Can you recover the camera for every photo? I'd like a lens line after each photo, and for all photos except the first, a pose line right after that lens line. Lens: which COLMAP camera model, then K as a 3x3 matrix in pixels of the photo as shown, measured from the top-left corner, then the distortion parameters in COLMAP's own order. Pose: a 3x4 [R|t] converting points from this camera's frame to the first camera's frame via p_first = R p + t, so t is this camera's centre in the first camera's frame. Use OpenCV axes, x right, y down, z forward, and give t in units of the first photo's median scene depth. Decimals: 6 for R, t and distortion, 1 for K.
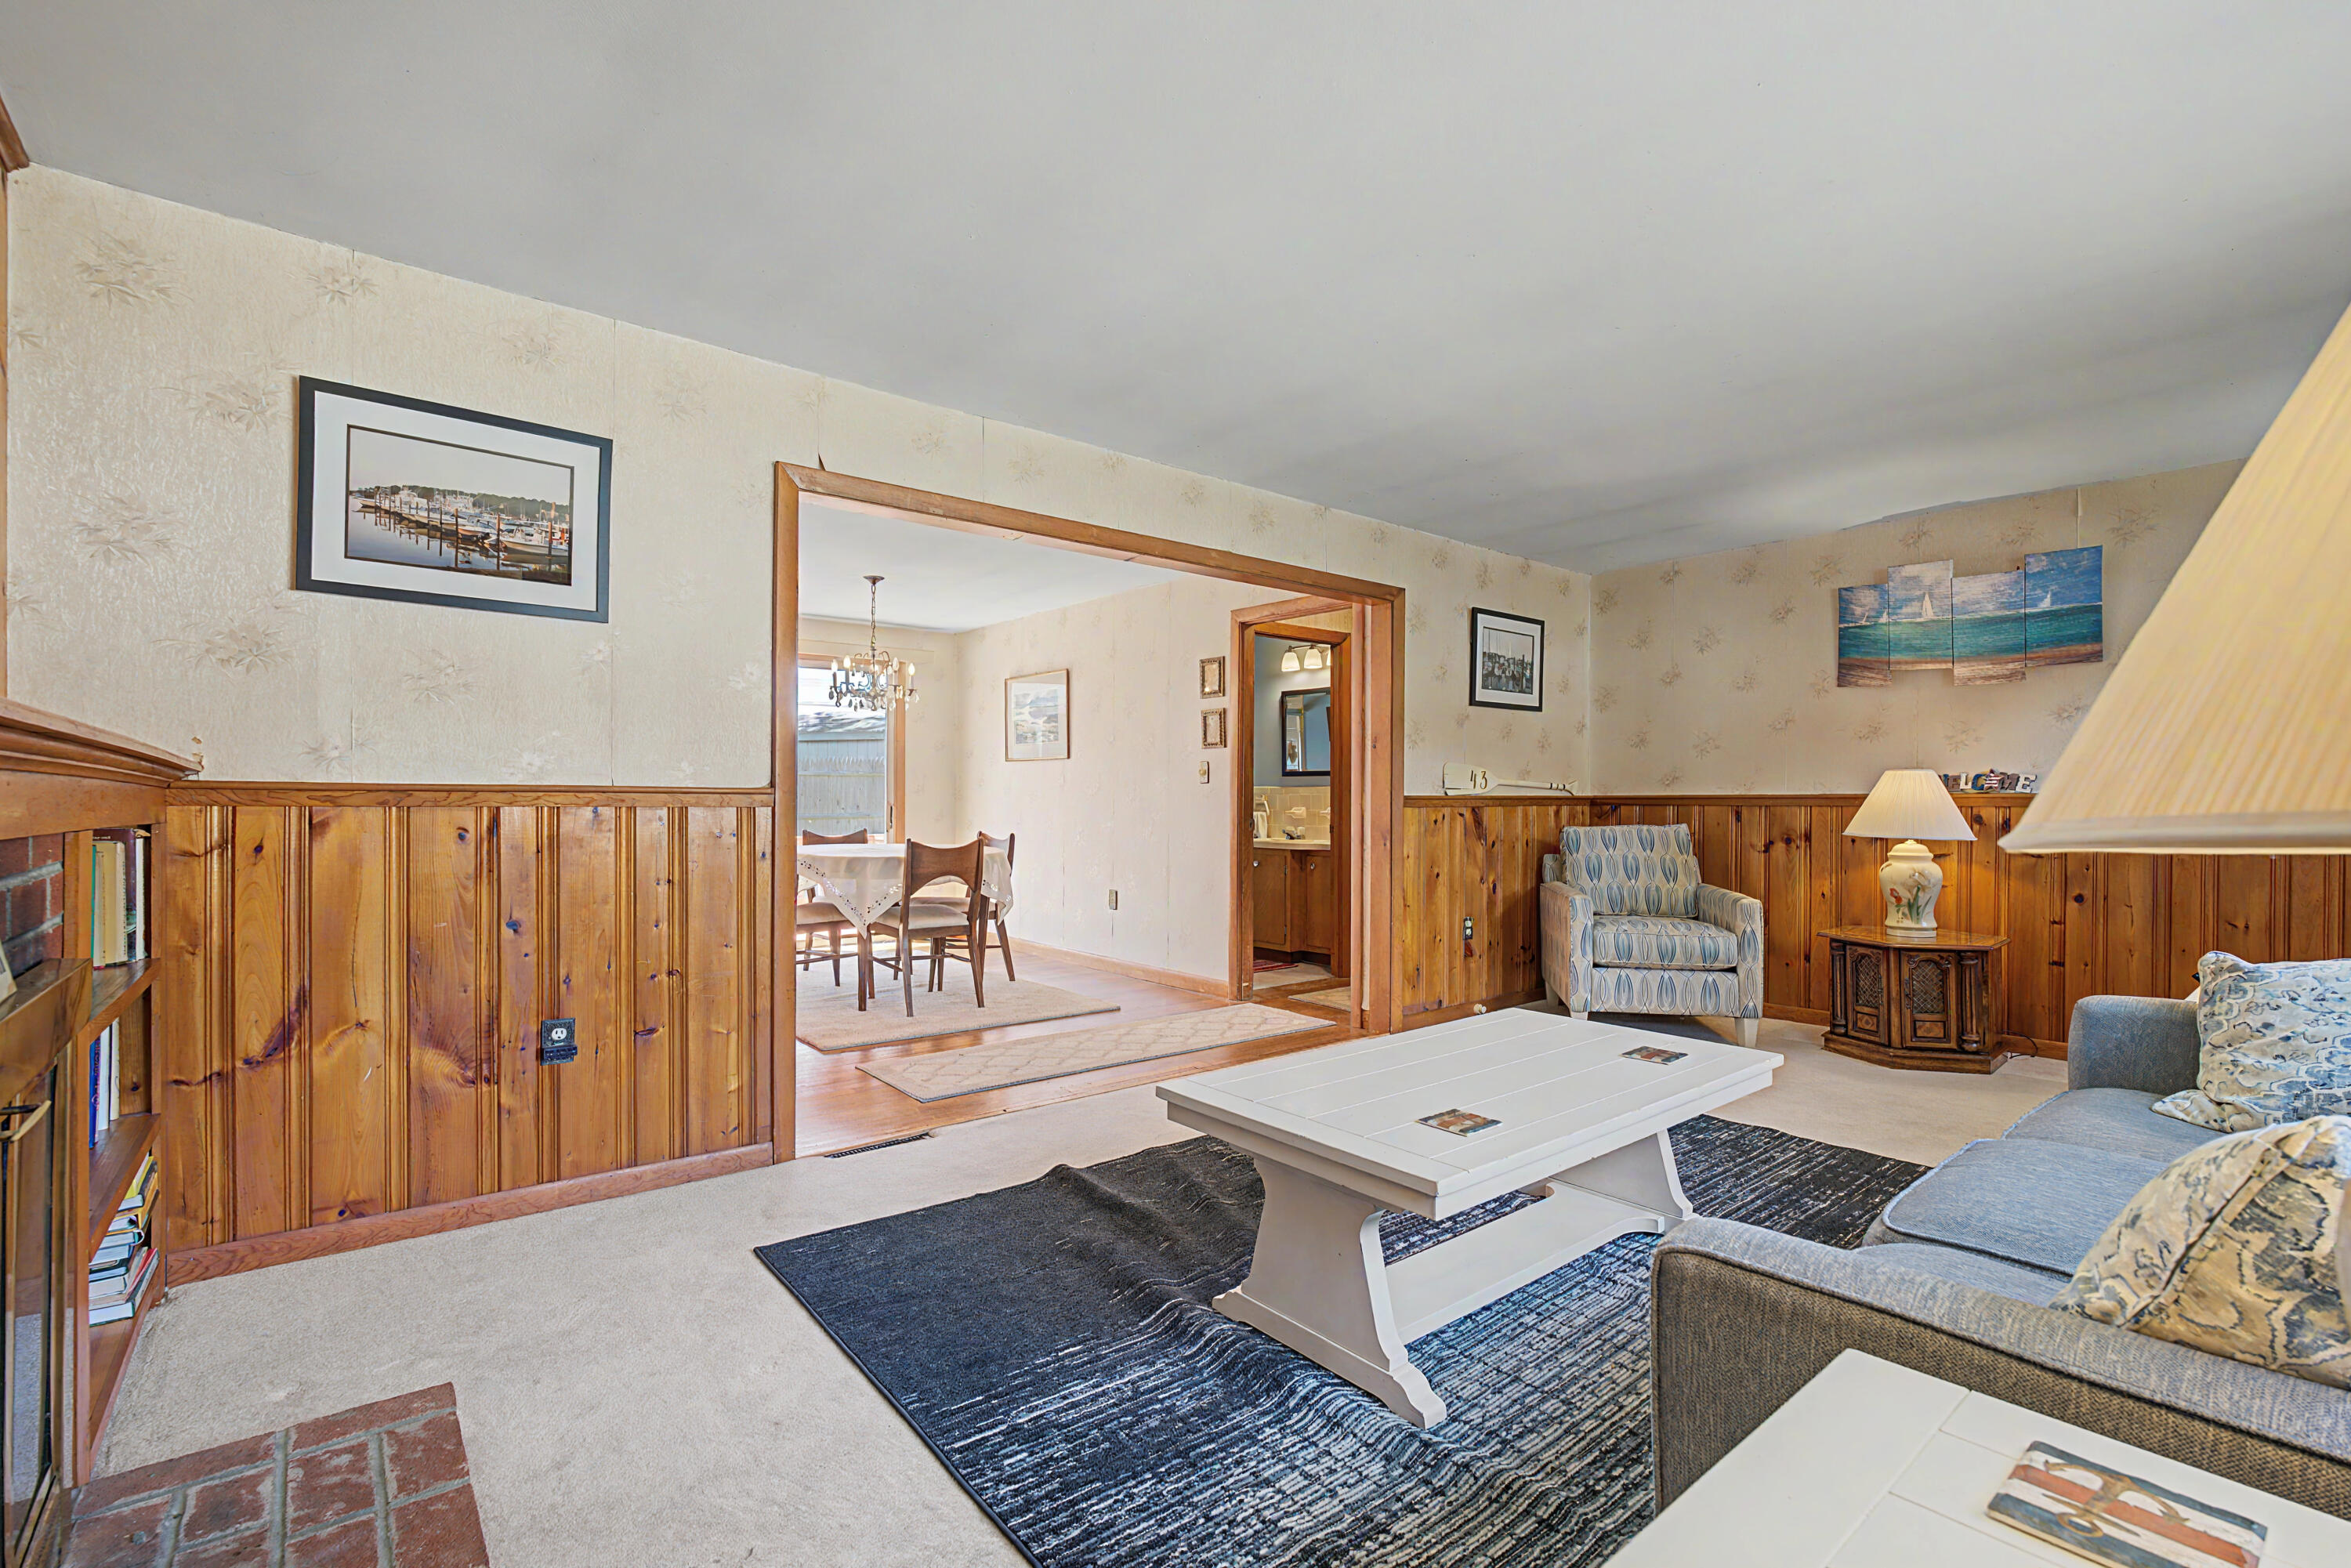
lens RADIAL K [[1059.0, 0, 1183.2], [0, 1059.0, 792.7], [0, 0, 1]] dist [0.012259, 0.000142]
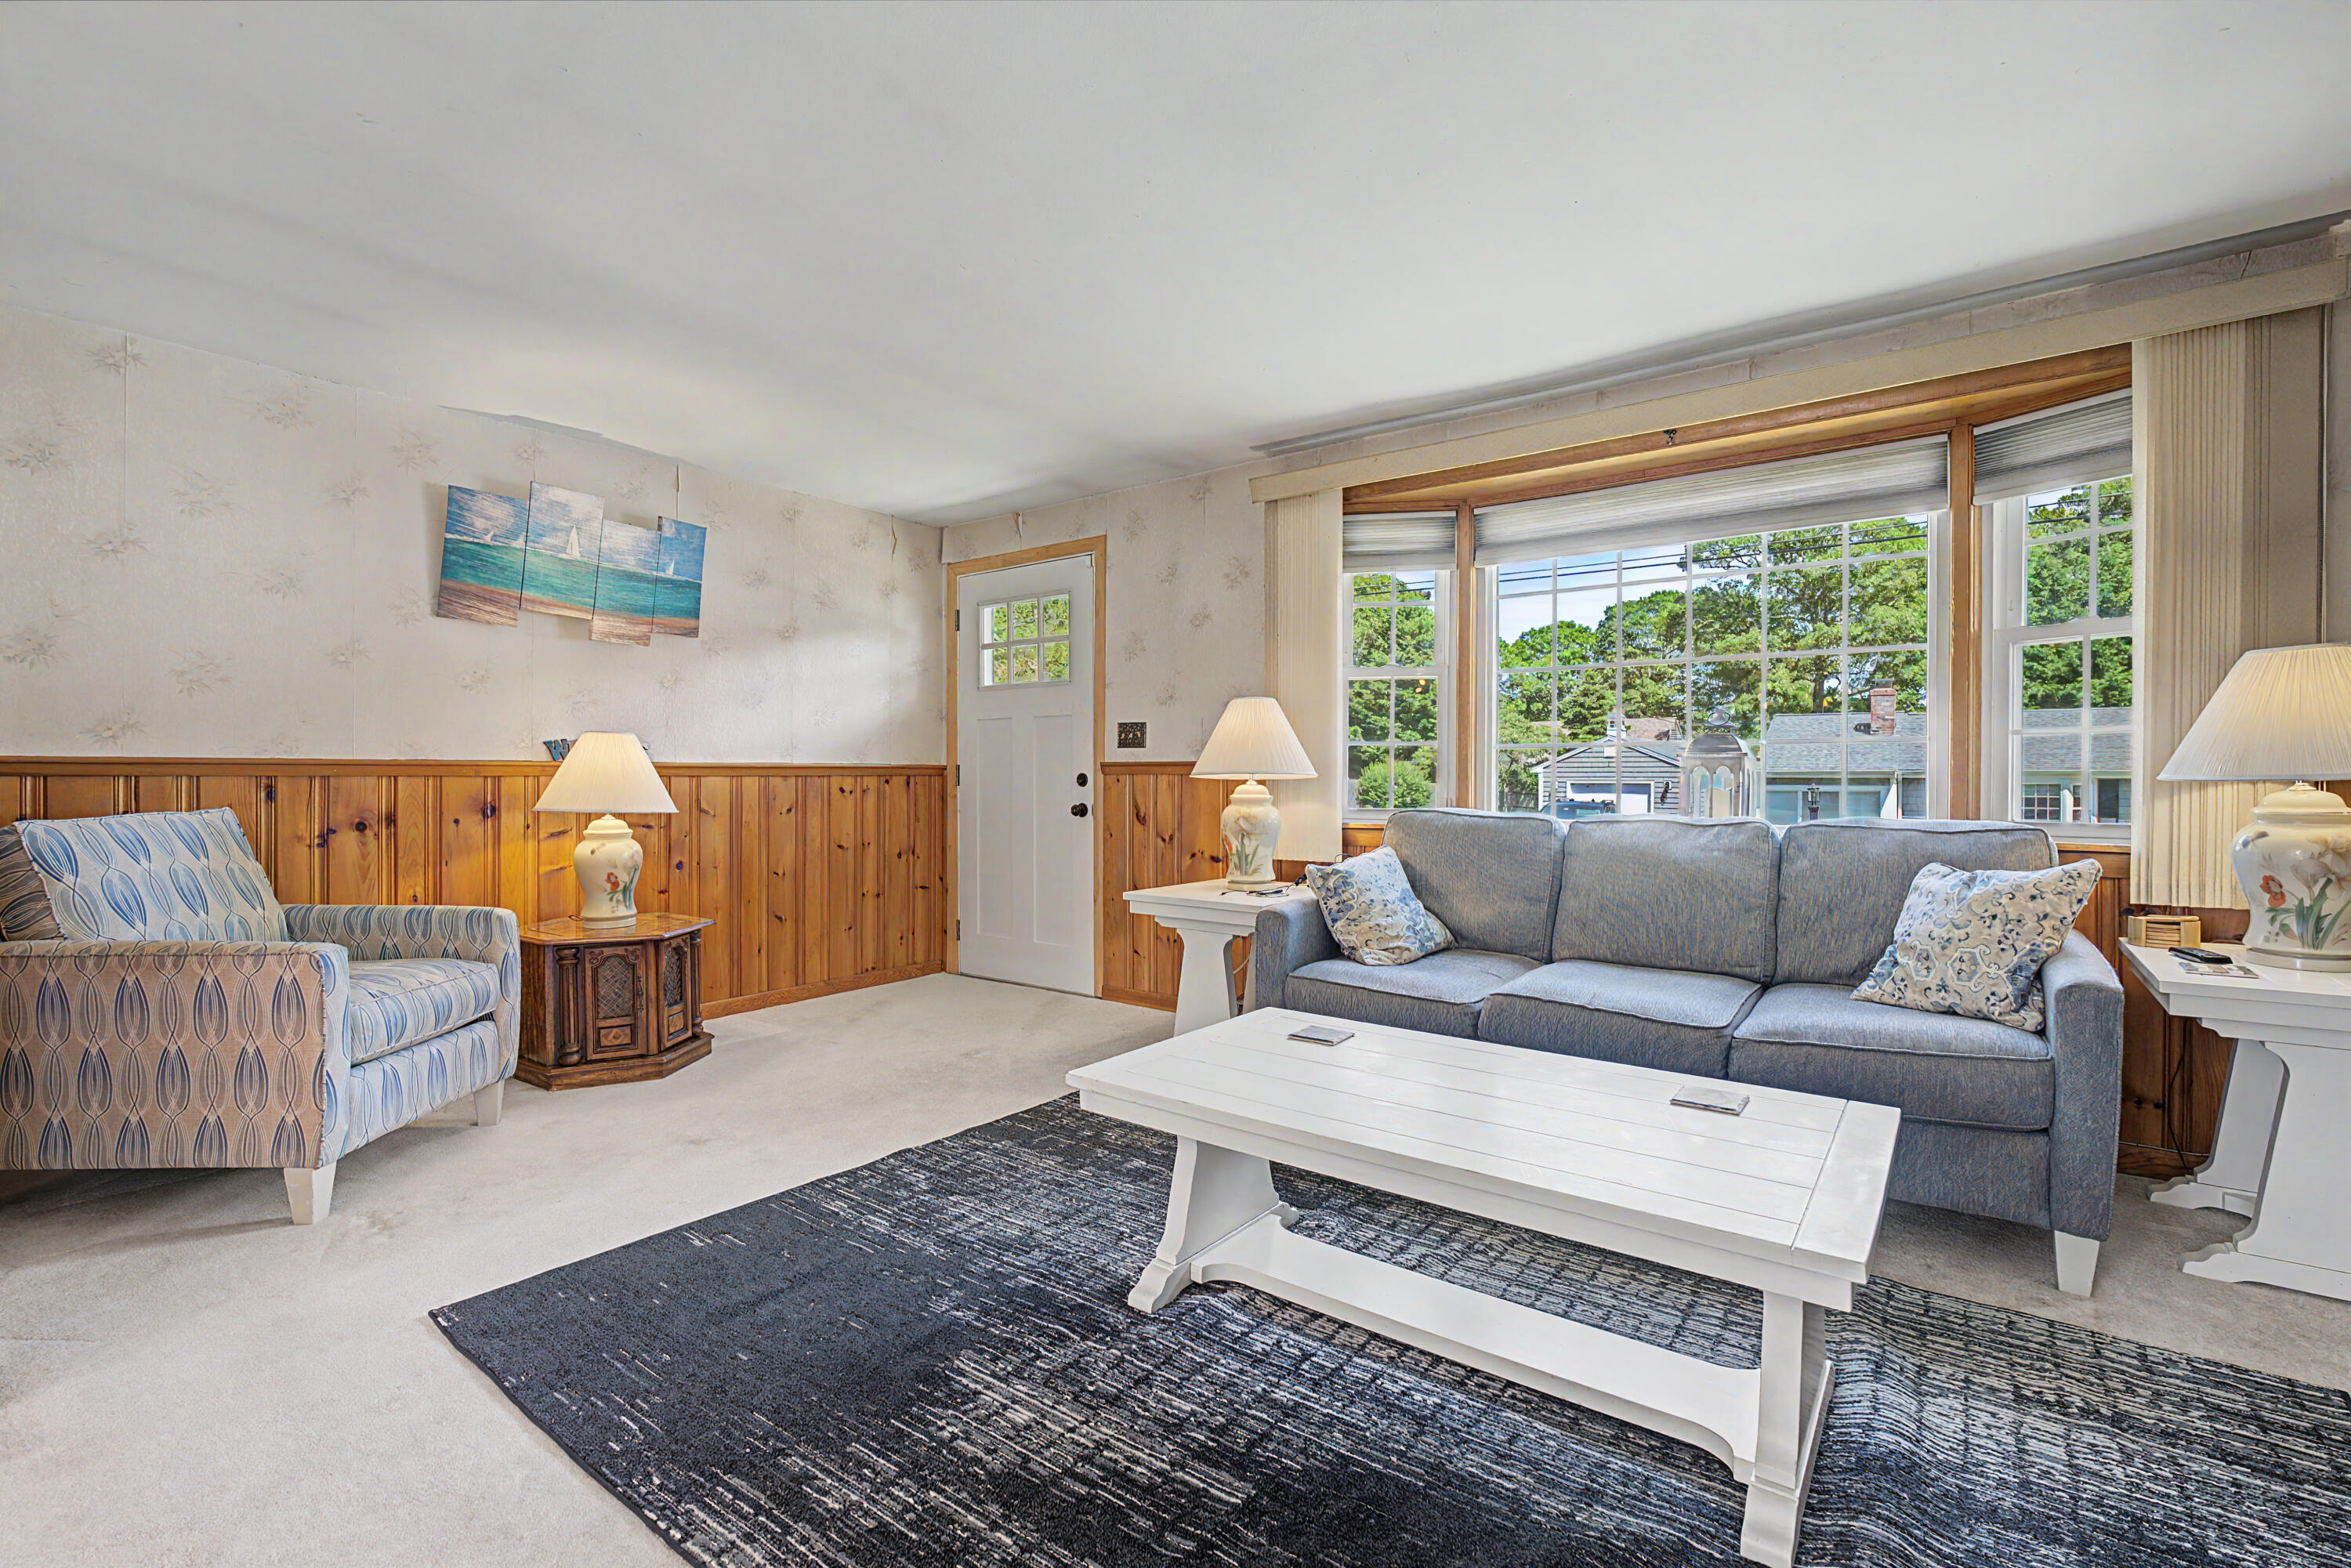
lens RADIAL K [[1047.0, 0, 1173.8], [0, 1047.0, 784.6], [0, 0, 1]] dist [-0.010353, 0.000957]
pose [[-0.229681, -0.008993, 0.973224, -0.206403], [-0.008245, 0.999939, 0.007294, 0.008694], [-0.973231, -0.006348, -0.229742, 0.643693]]
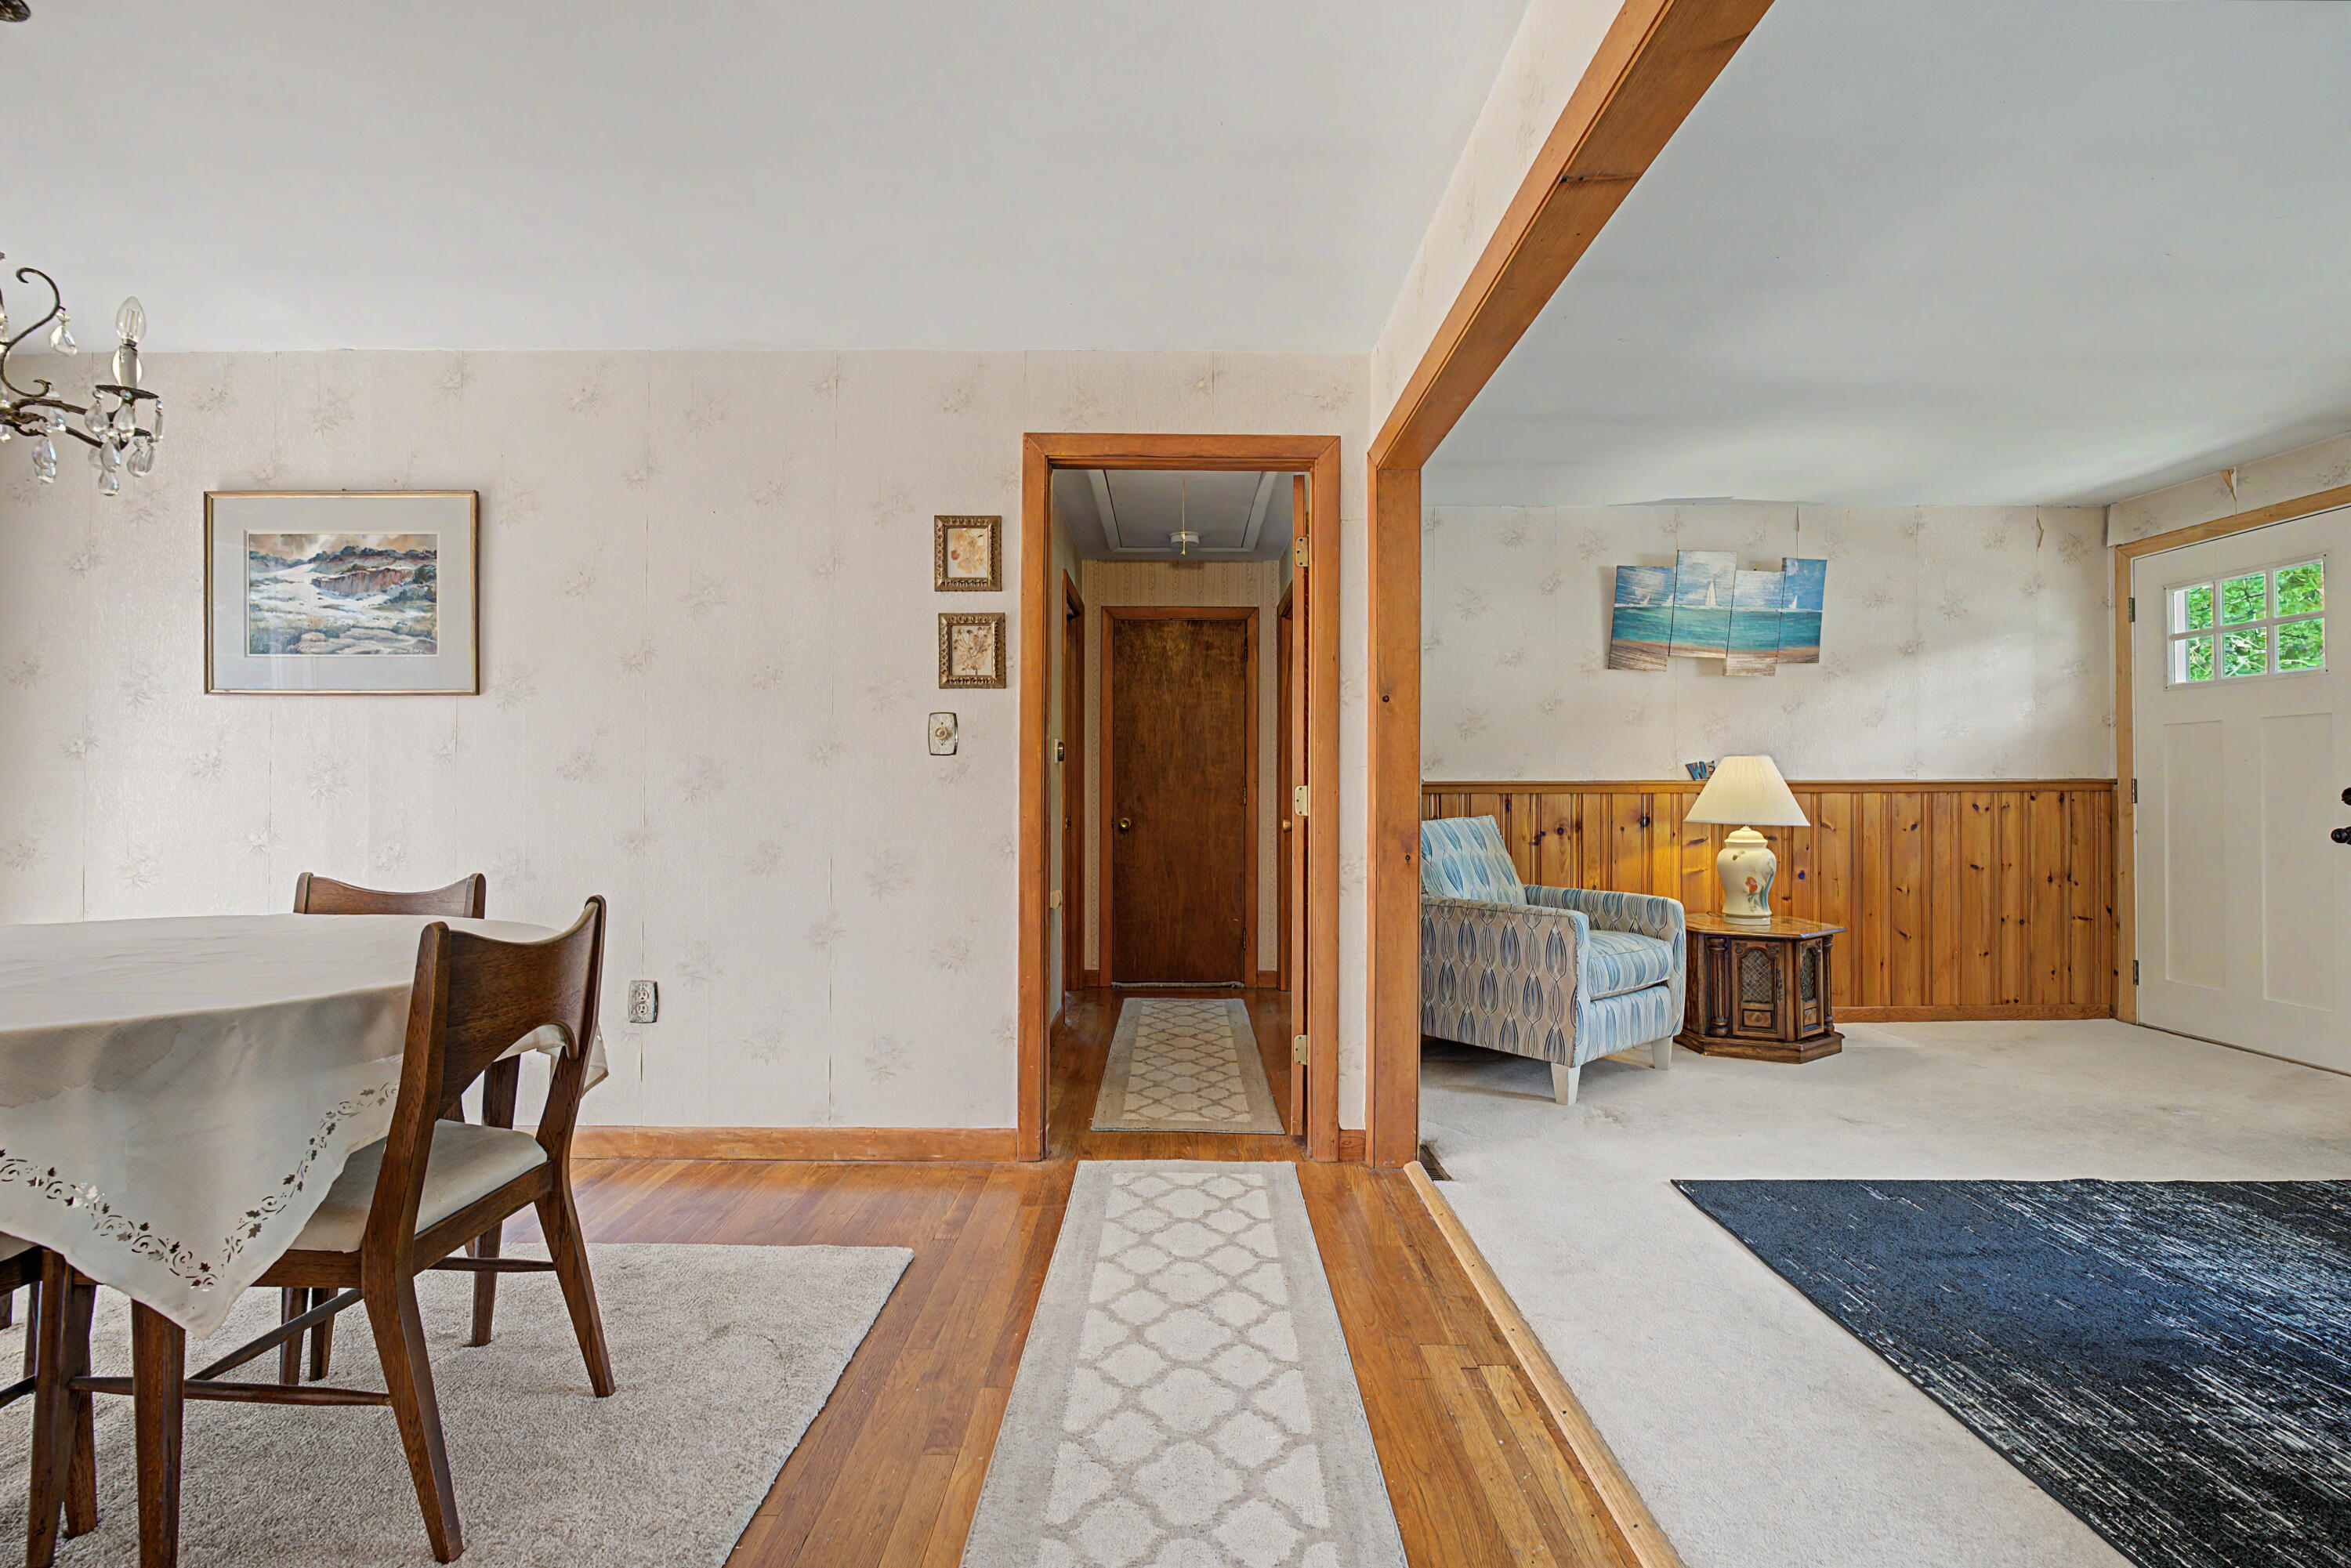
lens RADIAL K [[1047.0, 0, 1173.8], [0, 1047.0, 784.6], [0, 0, 1]] dist [-0.010353, 0.000957]
pose [[0.640593, 0.003435, 0.767873, -0.346259], [-0.002521, 0.999994, -0.002371, 0.007711], [-0.767877, -0.000417, 0.640597, 0.675304]]
